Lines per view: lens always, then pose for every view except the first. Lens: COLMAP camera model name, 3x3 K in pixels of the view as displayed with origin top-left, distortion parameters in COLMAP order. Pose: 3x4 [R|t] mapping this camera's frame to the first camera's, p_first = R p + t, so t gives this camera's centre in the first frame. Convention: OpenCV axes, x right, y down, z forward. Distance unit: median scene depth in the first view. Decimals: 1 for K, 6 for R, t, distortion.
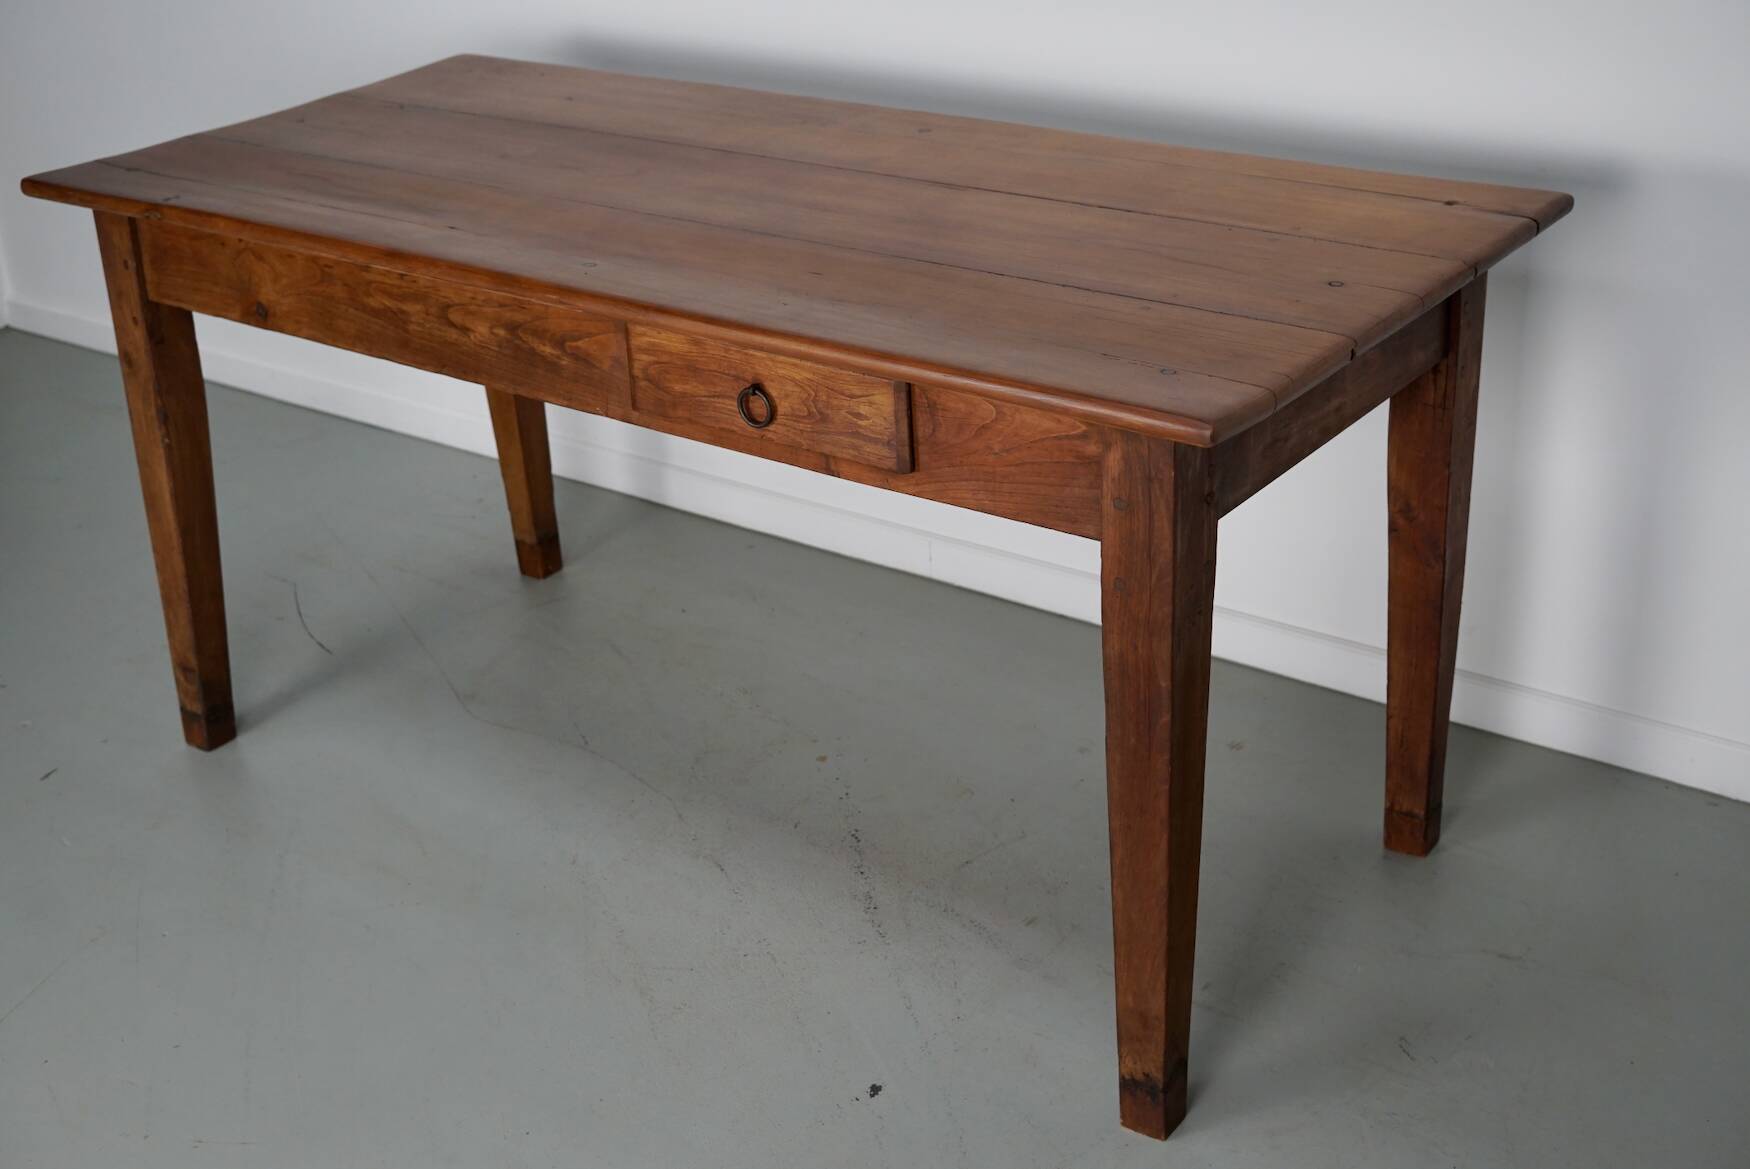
lens RADIAL K [[2260.4, 0, 871.4], [0, 2260.4, 591.3], [0, 0, 1]] dist [-0.093258, 0.000000]
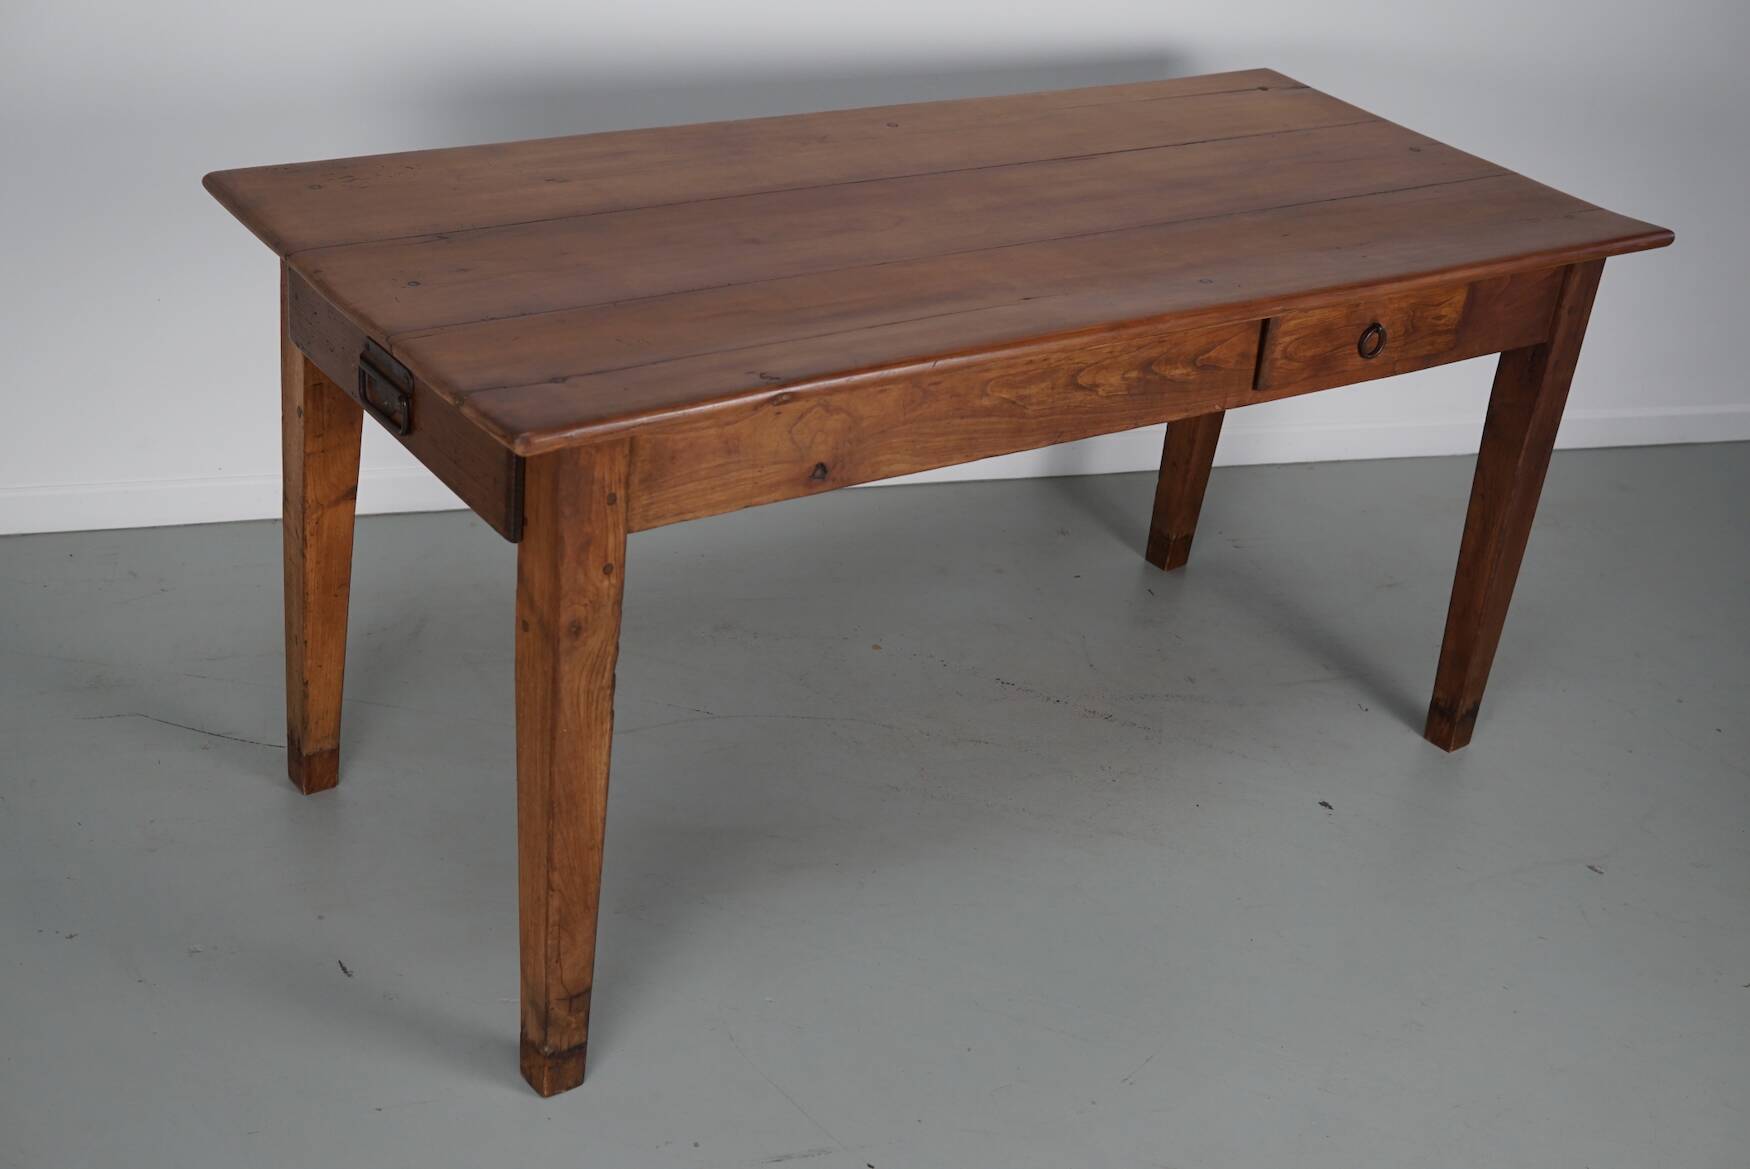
lens RADIAL K [[2260.4, 0, 869.6], [0, 2260.4, 577.5], [0, 0, 1]] dist [-0.093258, 0.000000]
pose [[0.275096, -0.369133, 0.887729, -1.238776], [0.300940, 0.910016, 0.285143, -0.389470], [-0.913103, 0.188712, 0.361428, 0.813673]]
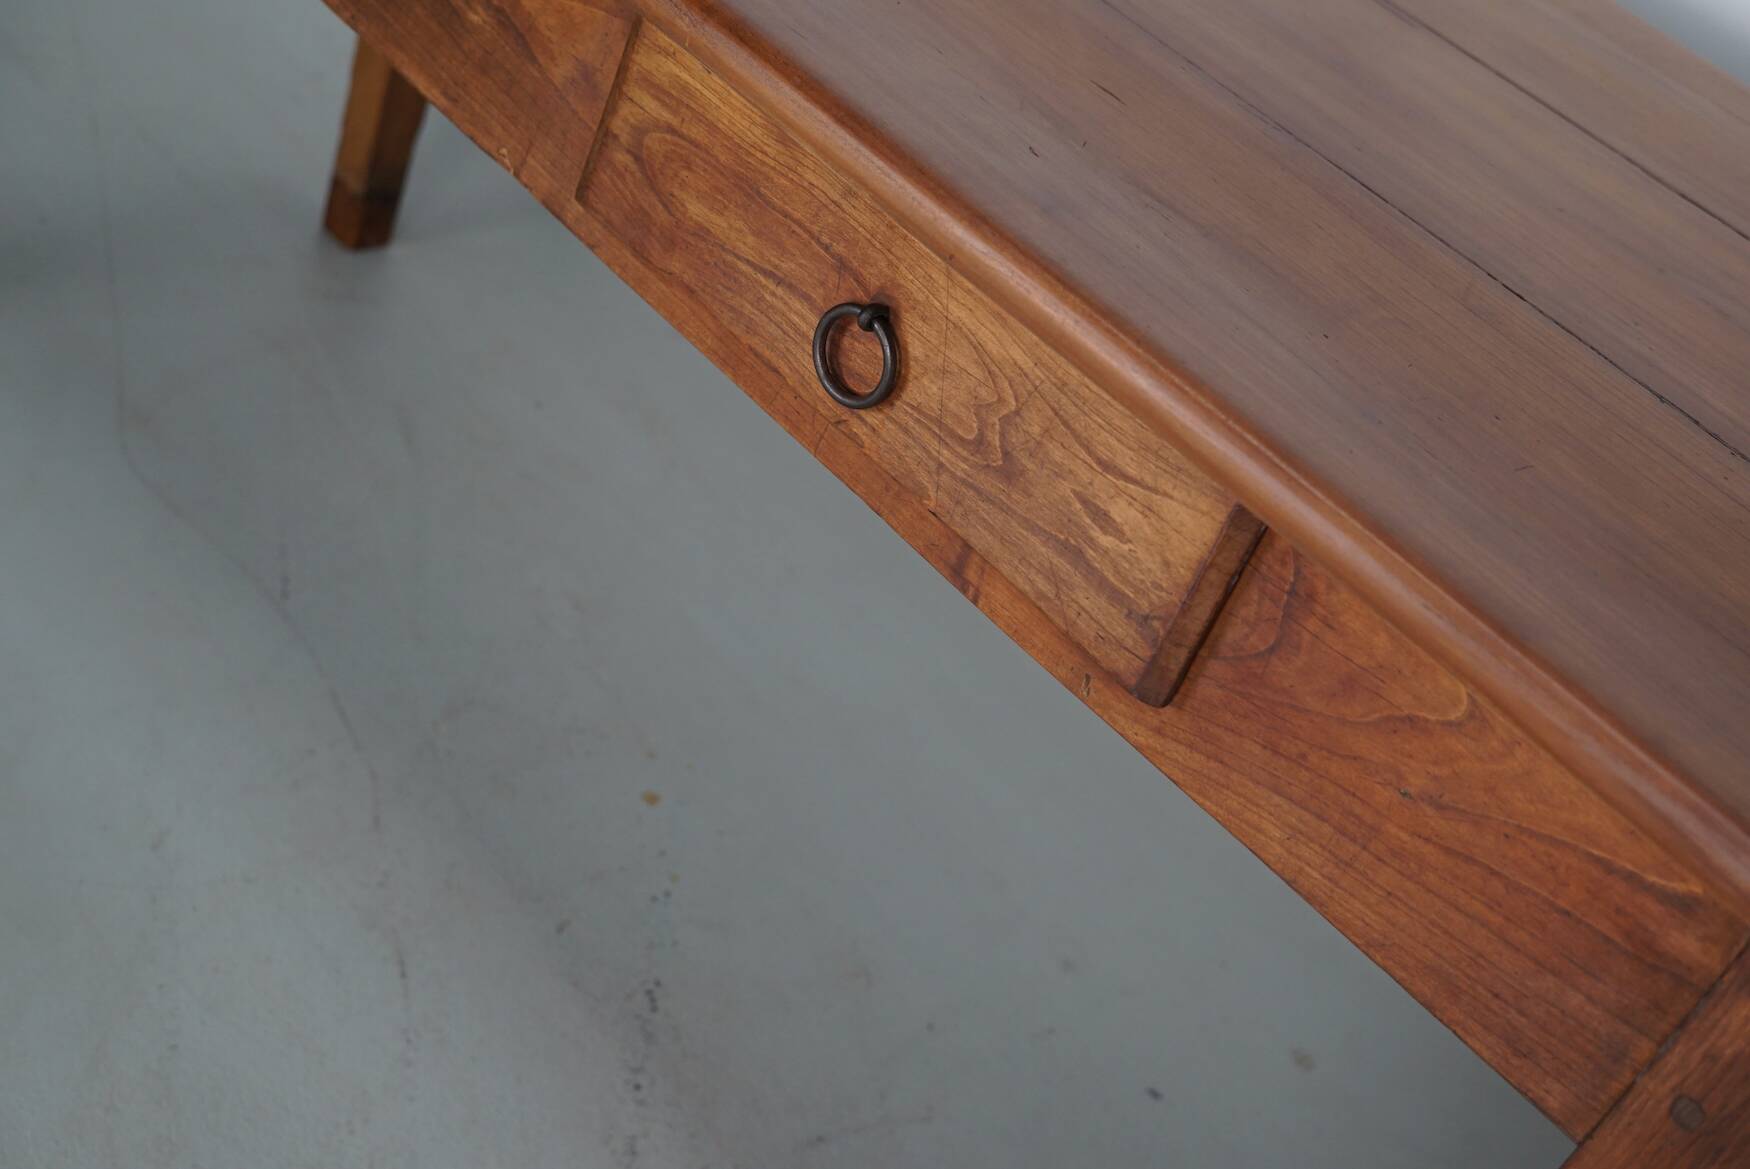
lens RADIAL K [[2260.4, 0, 862.1], [0, 2260.4, 594.7], [0, 0, 1]] dist [-0.093258, 0.000000]
pose [[0.909820, 0.400387, 0.109166, -0.075426], [-0.412527, 0.901230, 0.132686, -0.094782], [-0.045258, -0.165755, 0.985128, 0.586795]]
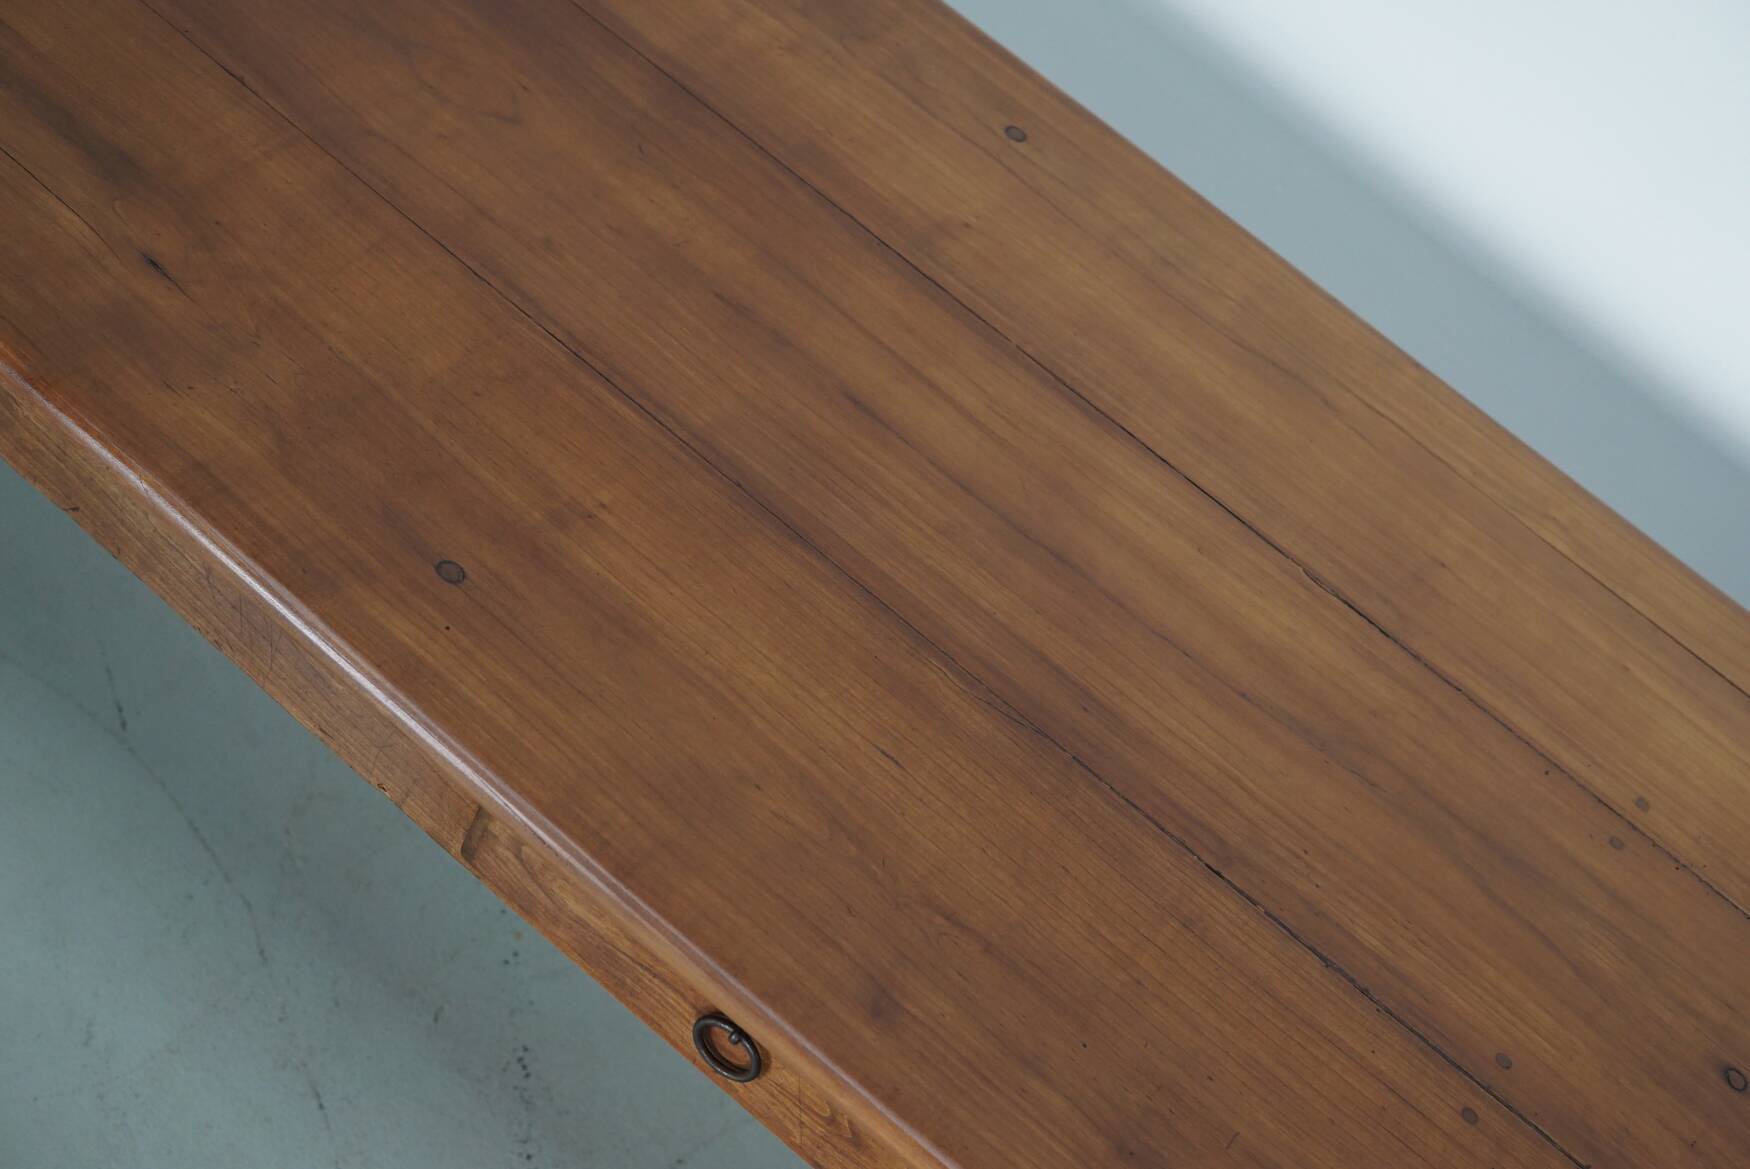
lens RADIAL K [[2260.4, 0, 869.9], [0, 2260.4, 589.3], [0, 0, 1]] dist [-0.093258, 0.000000]
pose [[0.912338, 0.222770, 0.343530, -0.218045], [-0.346379, 0.867315, 0.357472, -0.361512], [-0.218314, -0.445127, 0.868447, 0.577462]]
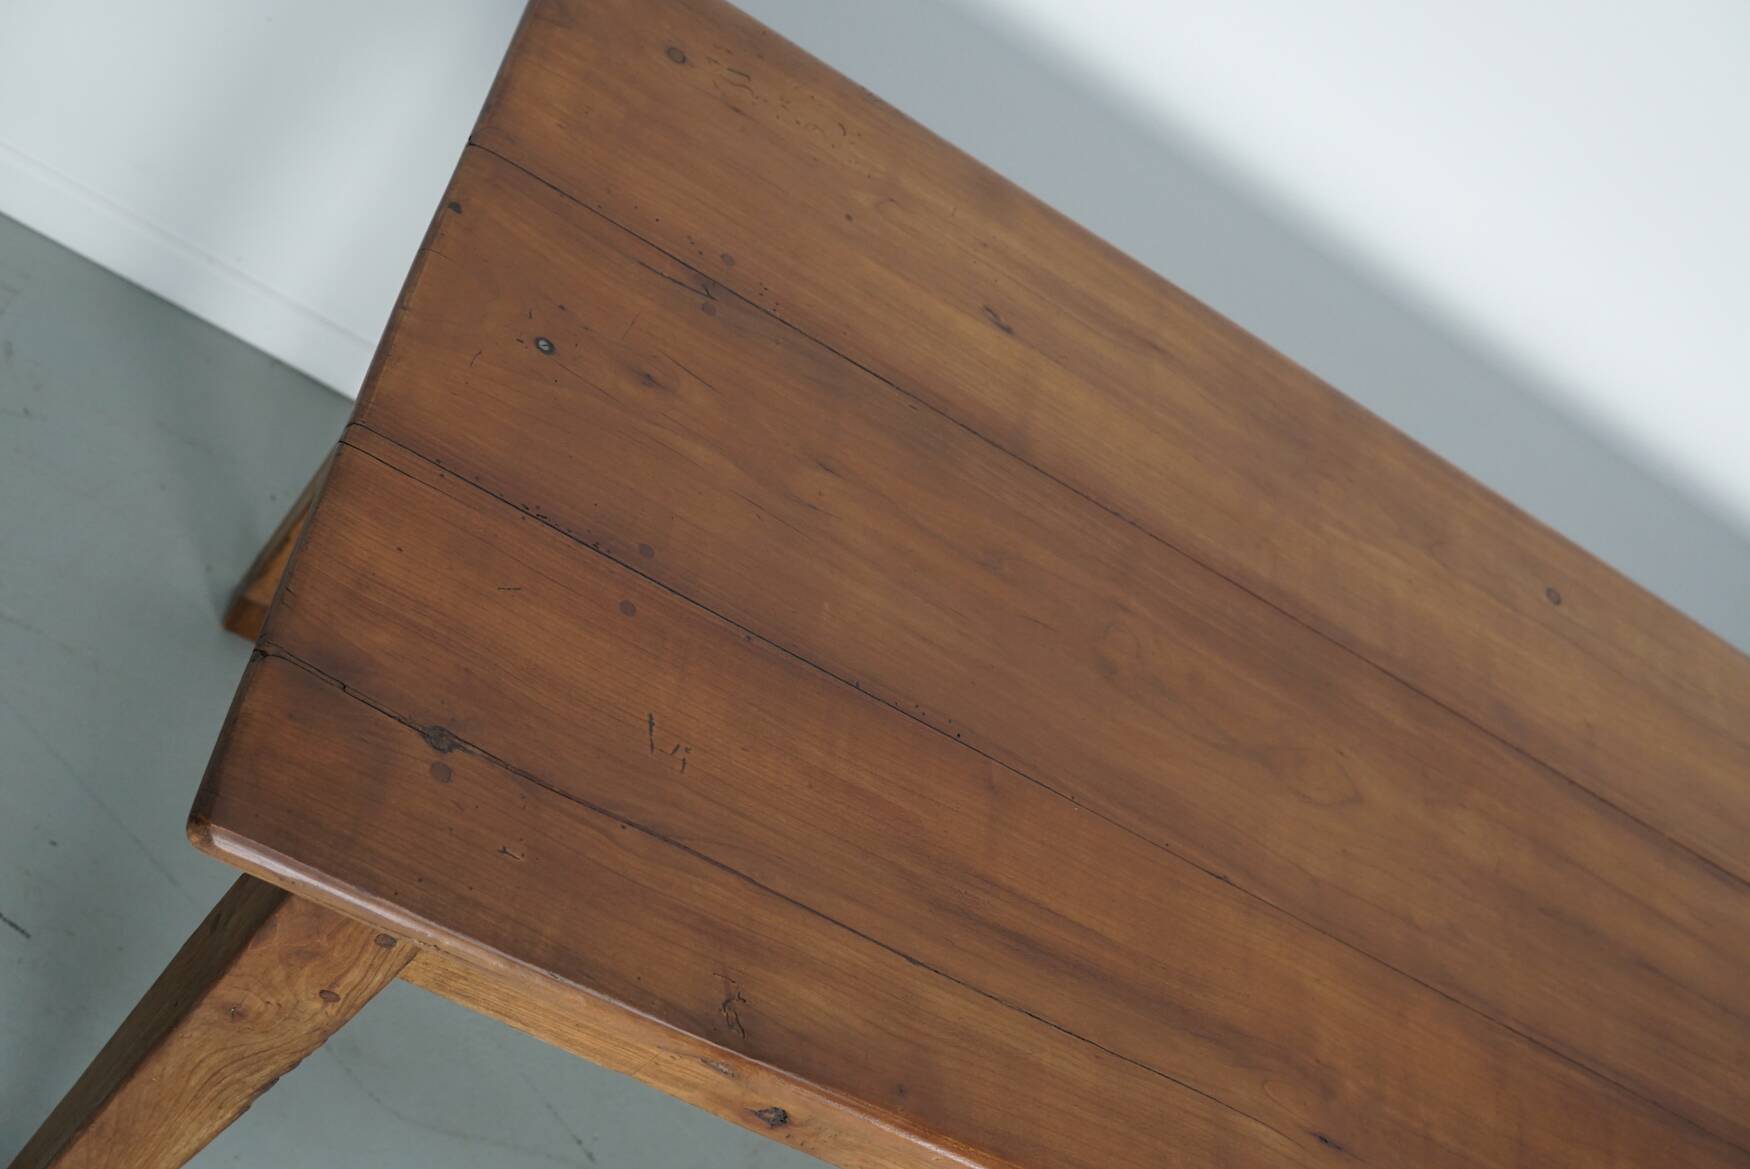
lens RADIAL K [[2260.4, 0, 890.5], [0, 2260.4, 583.5], [0, 0, 1]] dist [-0.093258, 0.000000]
pose [[0.695756, -0.073500, 0.714508, -0.697194], [-0.364156, 0.821336, 0.439087, -0.516761], [-0.619124, -0.565690, 0.544684, 0.943265]]
